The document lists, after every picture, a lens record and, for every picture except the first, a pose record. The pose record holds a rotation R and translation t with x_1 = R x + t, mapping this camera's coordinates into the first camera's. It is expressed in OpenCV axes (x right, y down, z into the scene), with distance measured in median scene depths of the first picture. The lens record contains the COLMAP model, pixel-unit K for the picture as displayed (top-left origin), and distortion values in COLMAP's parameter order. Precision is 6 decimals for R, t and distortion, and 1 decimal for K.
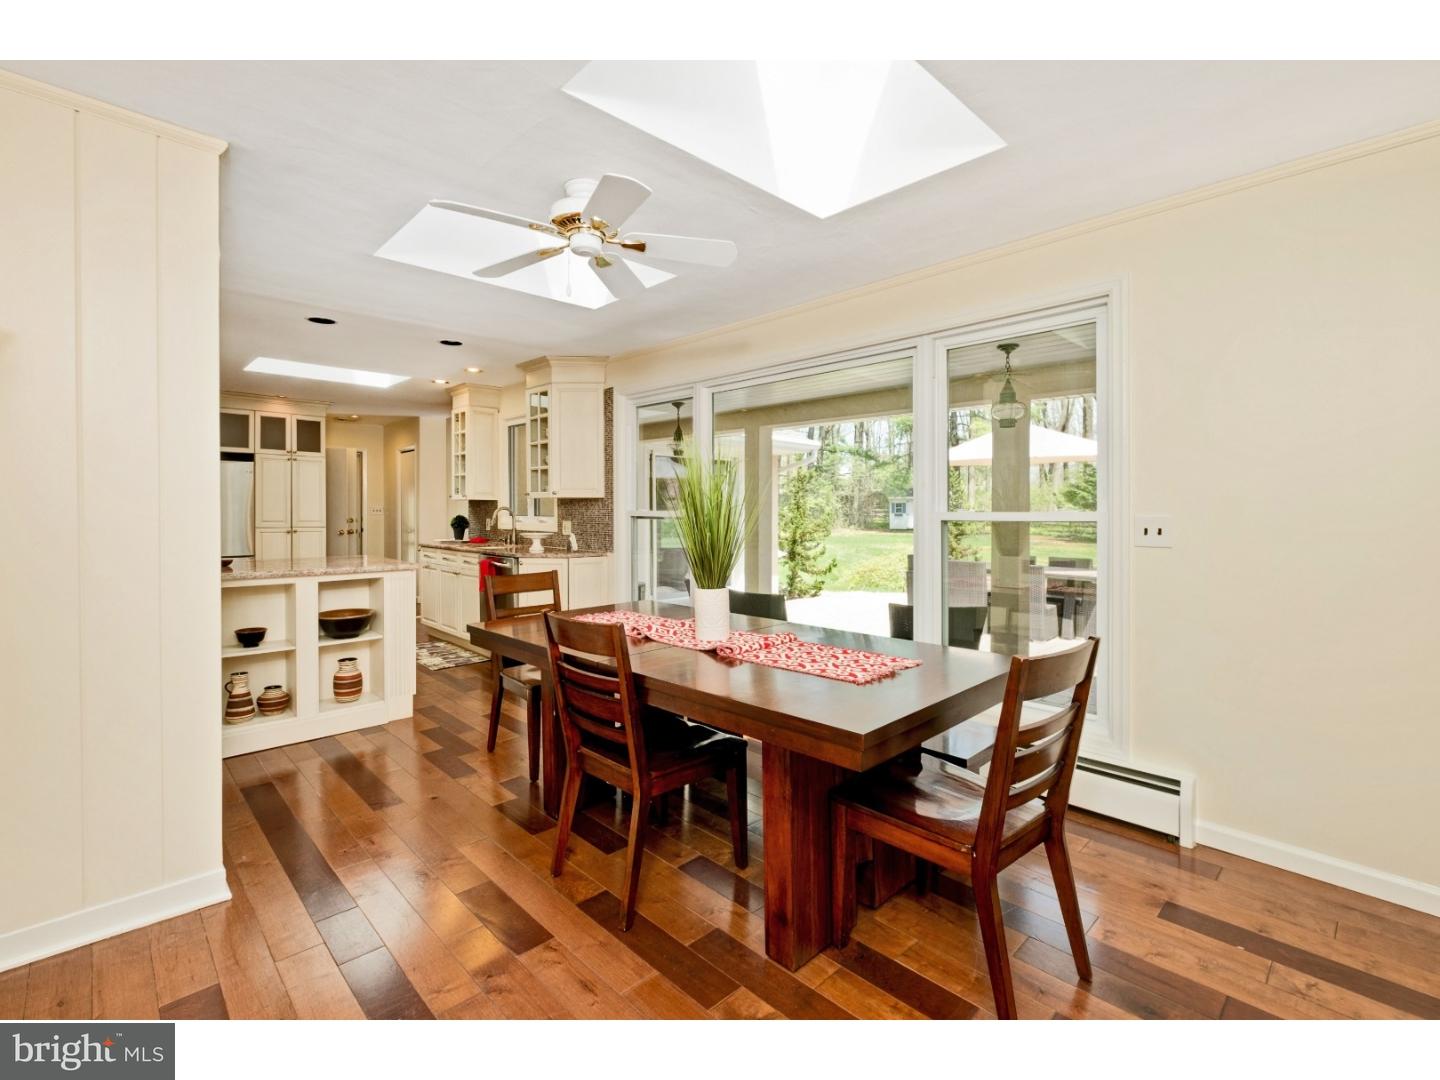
lens RADIAL K [[650.2, 0, 716.0], [0, 650.2, 531.2], [0, 0, 1]] dist [-0.001136, -0.000266]
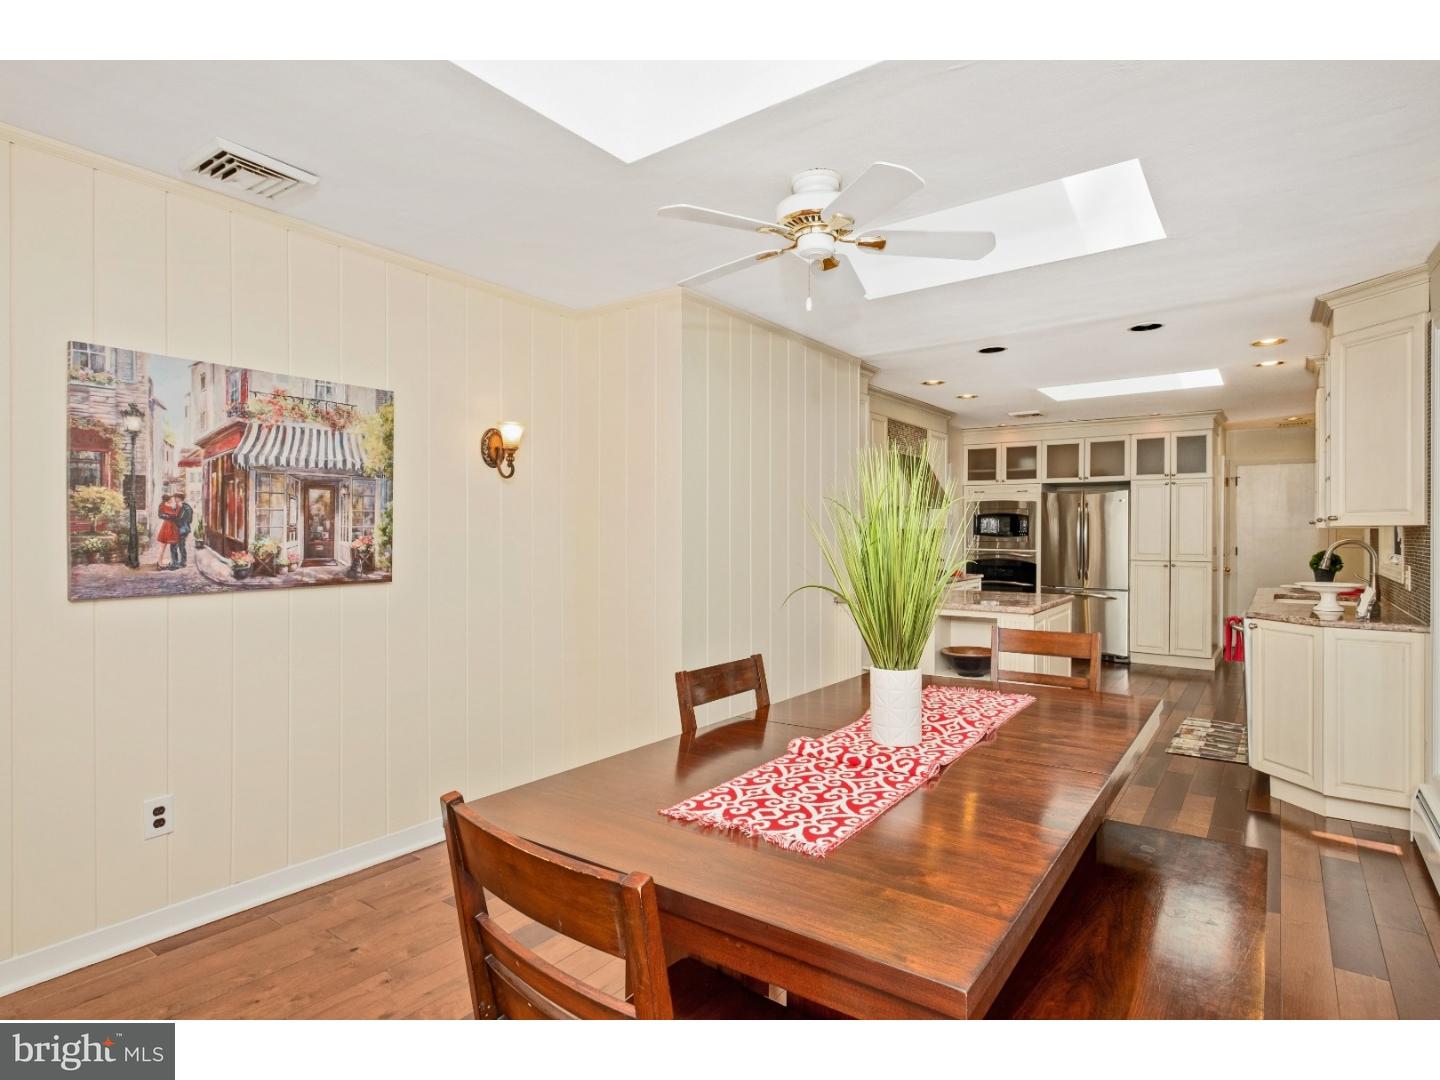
lens RADIAL K [[772.6, 0, 720.0], [0, 772.6, 540.0], [0, 0, 1]] dist [-0.000726, -0.000162]
pose [[0.179719, -0.003720, -0.983711, 0.267561], [-0.026135, 0.999622, -0.008555, -0.010124], [0.983371, 0.027247, 0.179553, 0.227960]]
